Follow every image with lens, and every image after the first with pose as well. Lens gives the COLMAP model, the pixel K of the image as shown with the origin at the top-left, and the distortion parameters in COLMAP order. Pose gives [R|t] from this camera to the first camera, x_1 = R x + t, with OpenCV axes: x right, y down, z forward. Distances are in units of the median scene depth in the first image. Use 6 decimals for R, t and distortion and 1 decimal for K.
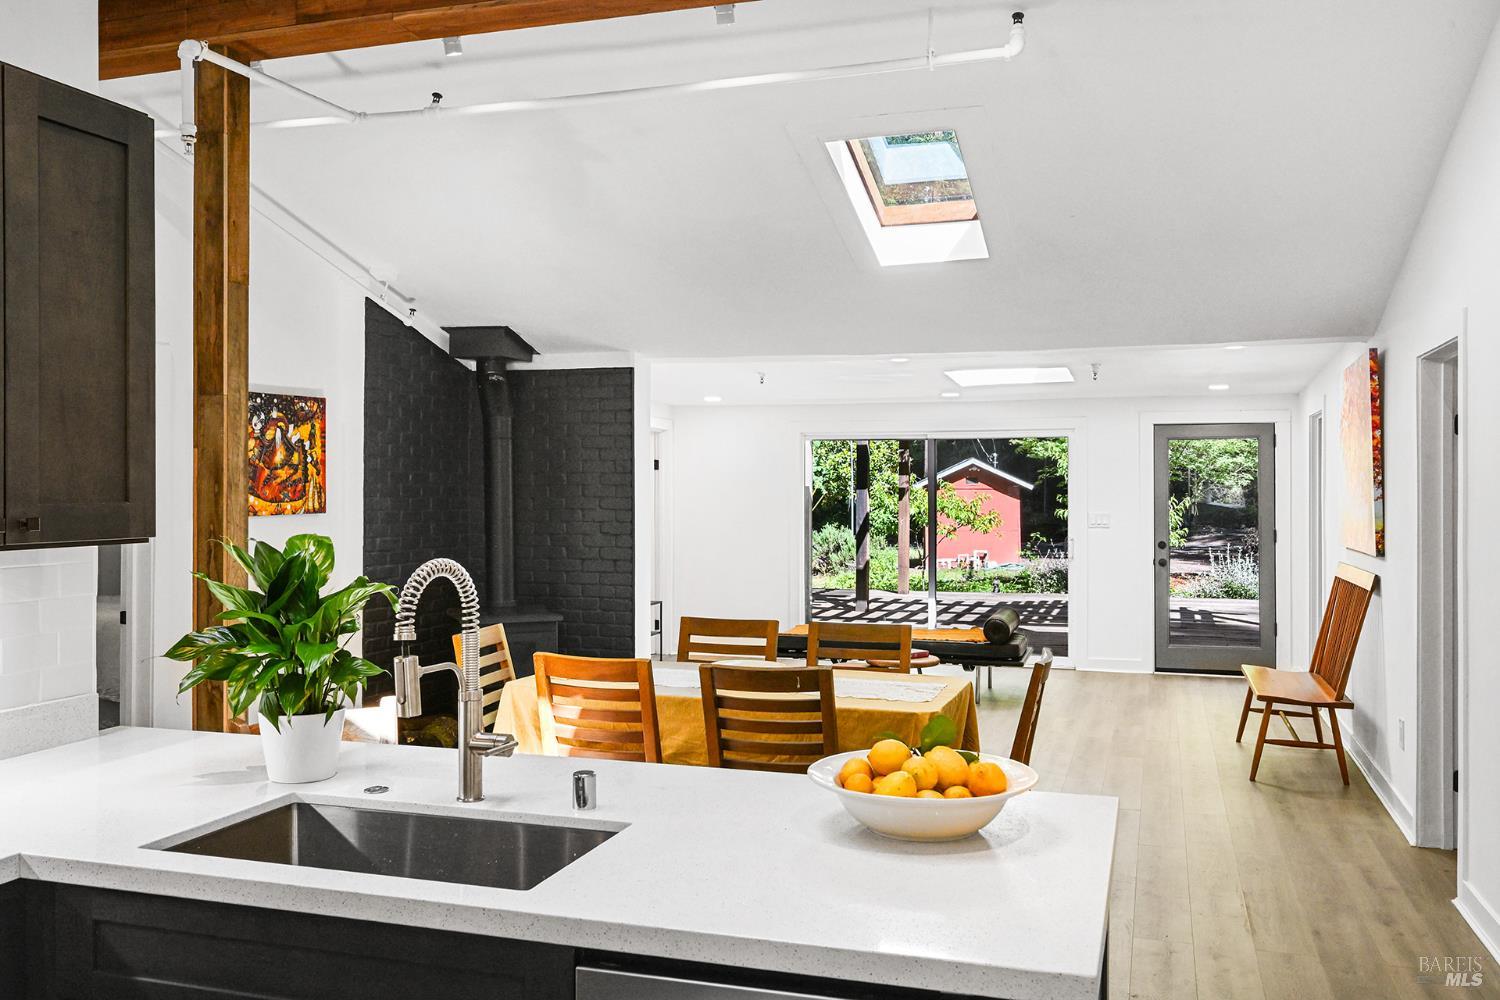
lens RADIAL K [[1297.6, 0, 745.5], [0, 1297.6, 483.8], [0, 0, 1]] dist [-0.006777, -0.009938]
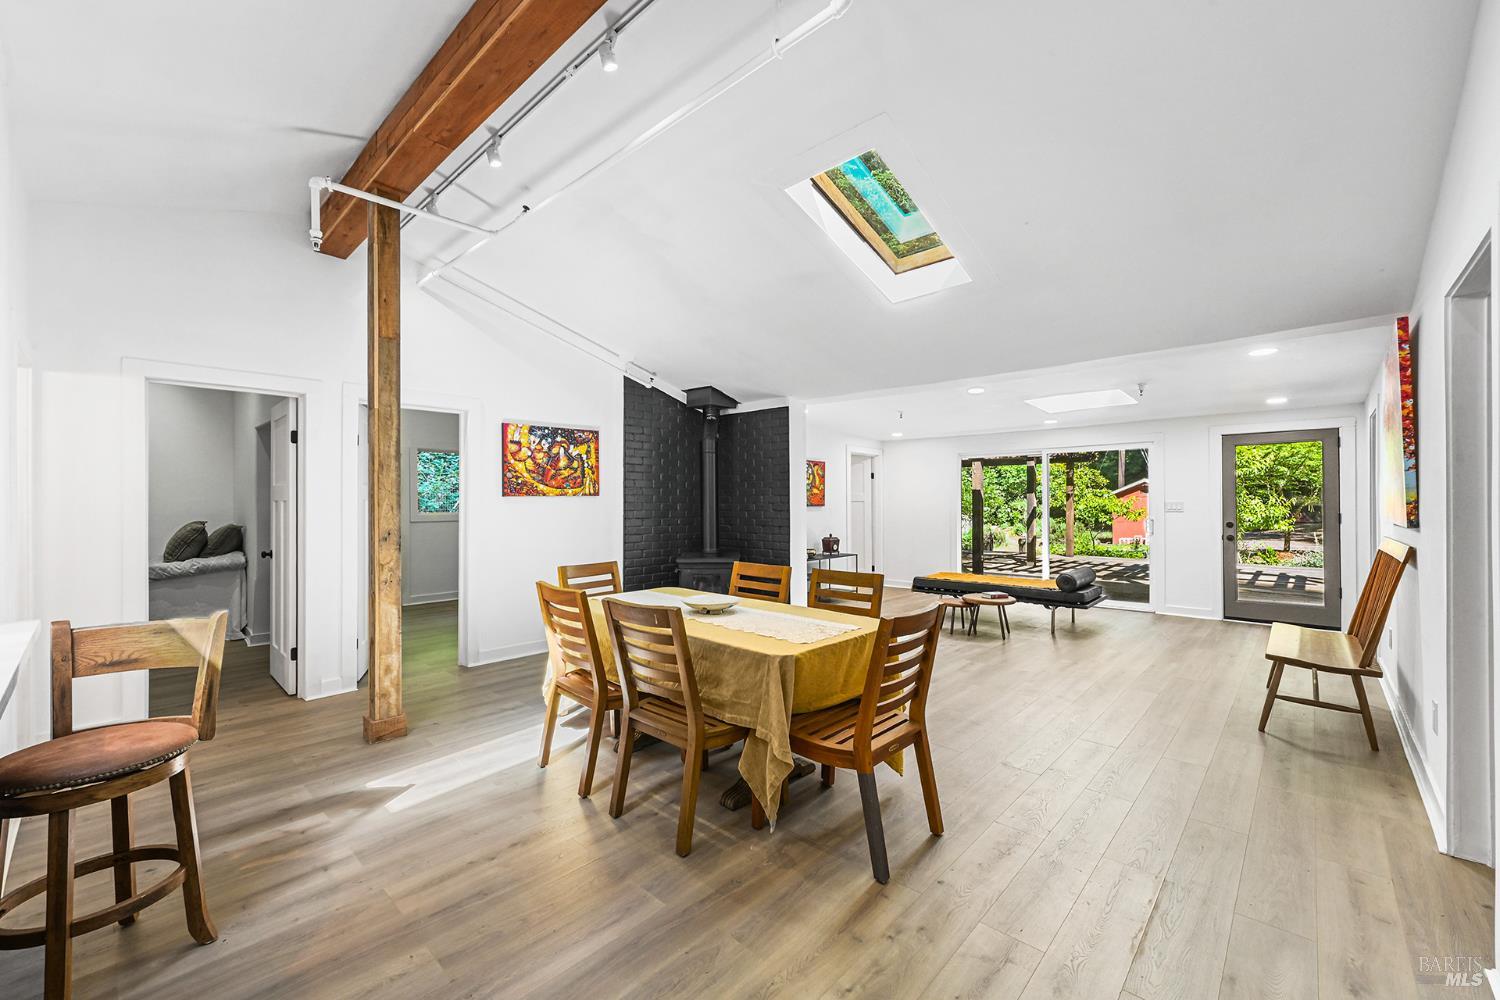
lens RADIAL K [[608.7, 0, 744.3], [0, 608.7, 500.5], [0, 0, 1]] dist [-0.000022, 0.000425]
pose [[0.904490, -0.005073, -0.426466, 0.214056], [0.005275, 0.999986, -0.000707, 0.031195], [0.426463, -0.001610, 0.904503, 0.342236]]
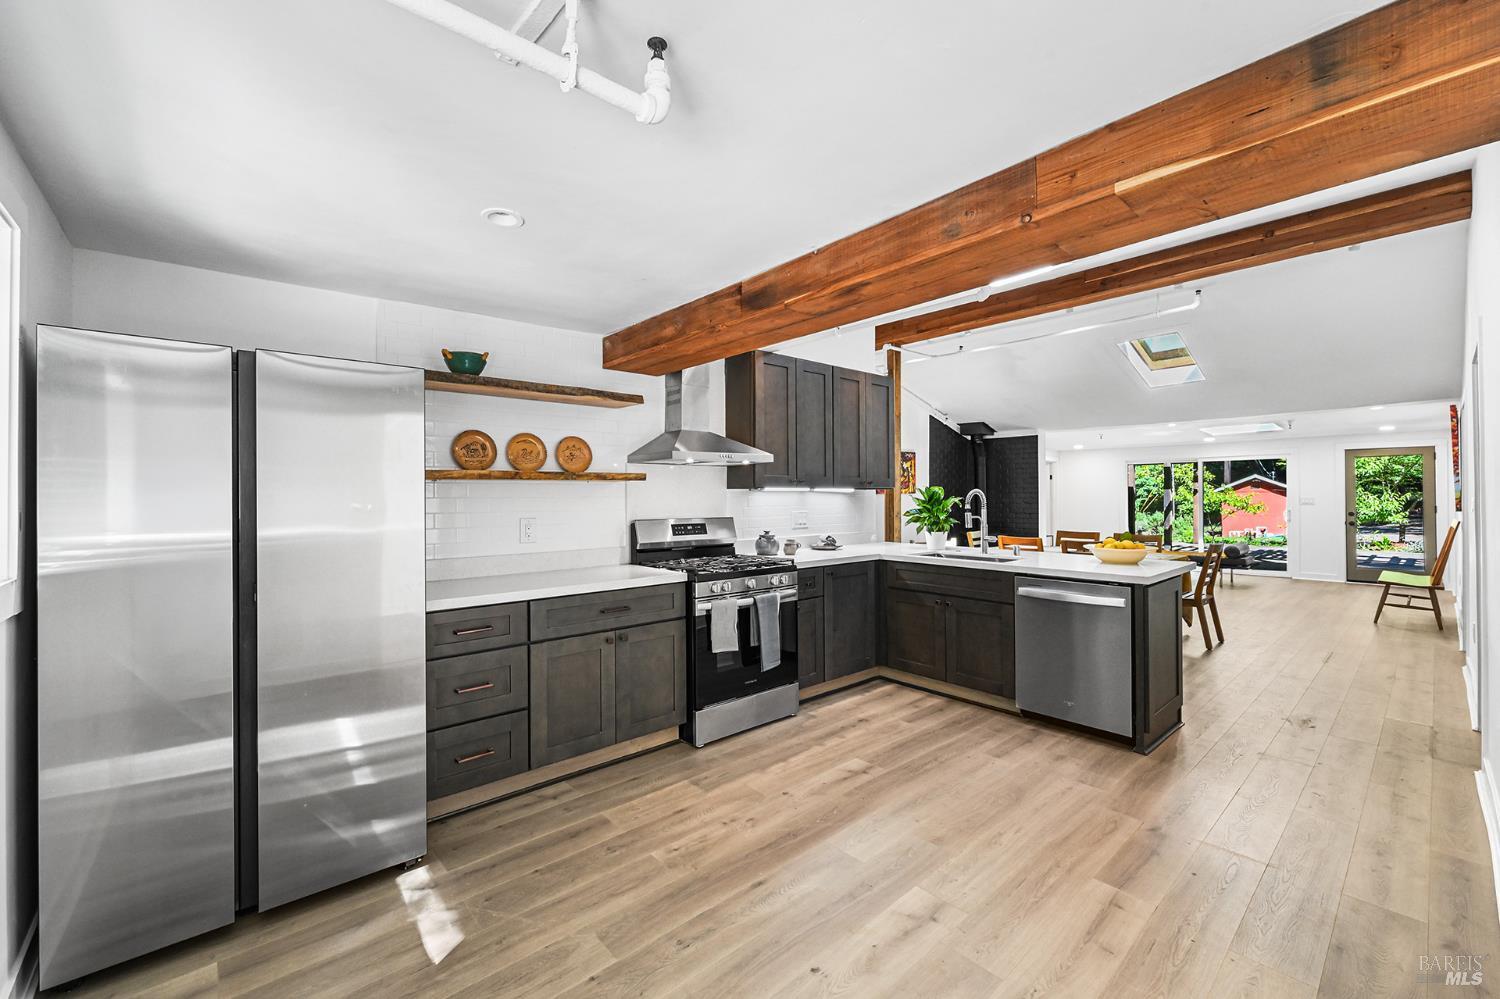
lens RADIAL K [[605.6, 0, 743.4], [0, 605.6, 494.3], [0, 0, 1]] dist [-0.004059, -0.000383]
pose [[0.854199, -0.004765, -0.519924, 0.038301], [0.004640, 0.999988, -0.001543, 0.025219], [0.519925, -0.001094, 0.854211, -0.314740]]
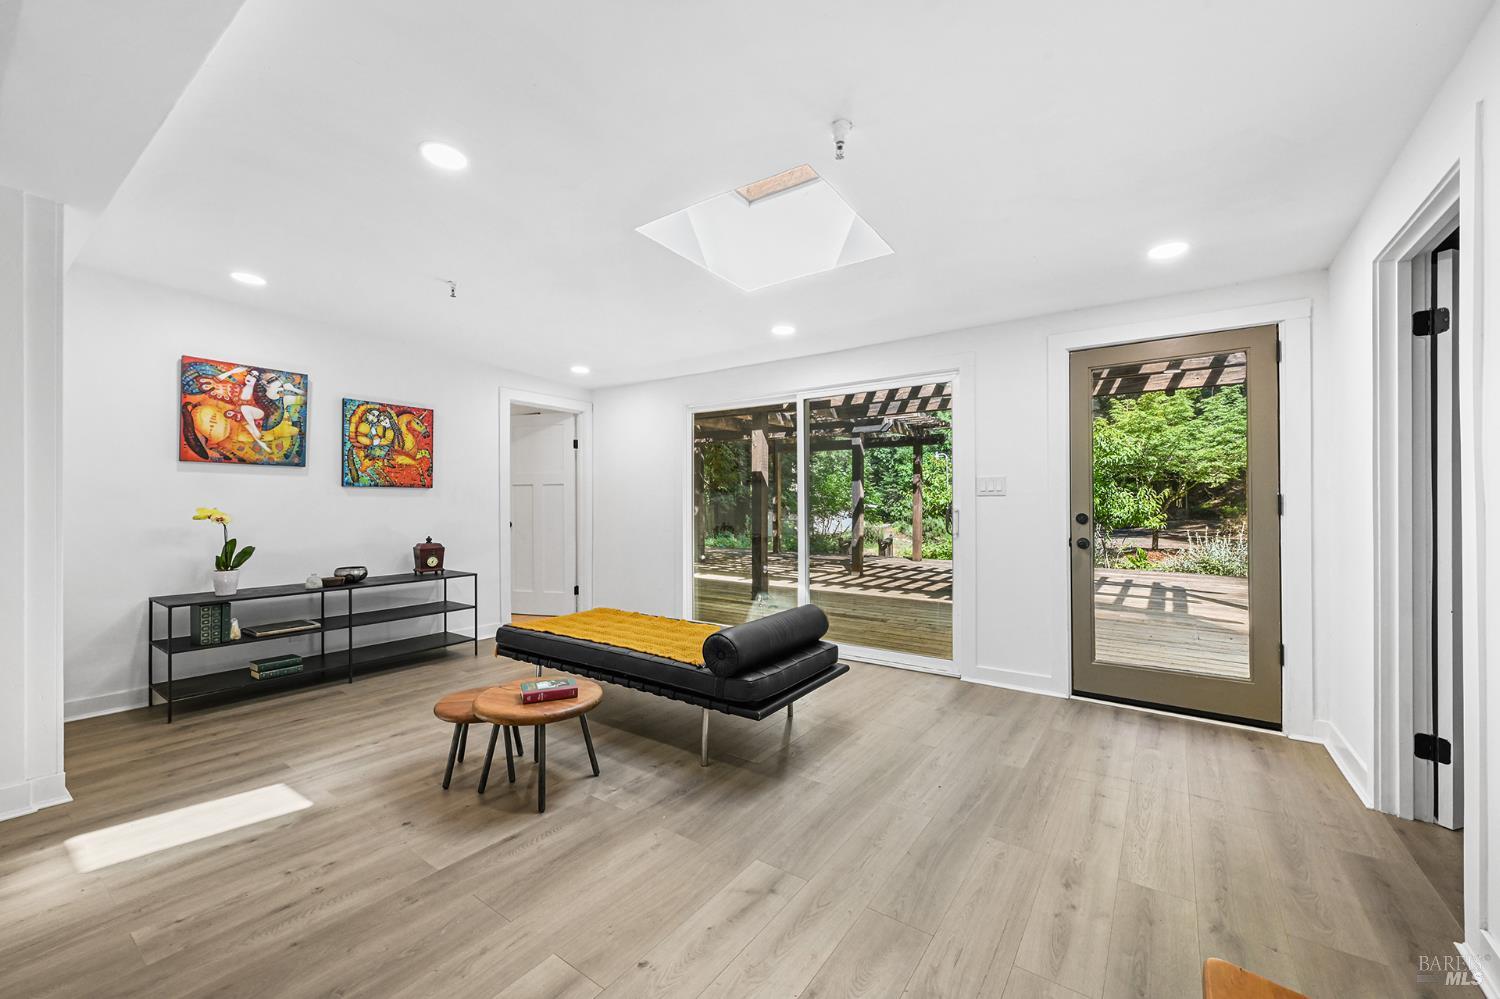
lens RADIAL K [[593.0, 0, 745.6], [0, 593.0, 499.6], [0, 0, 1]] dist [-0.000016, 0.000050]
pose [[0.952276, -0.002361, -0.305230, 0.384661], [0.002409, 0.999997, -0.000218, 0.056968], [0.305230, -0.000528, 0.952279, 0.995024]]
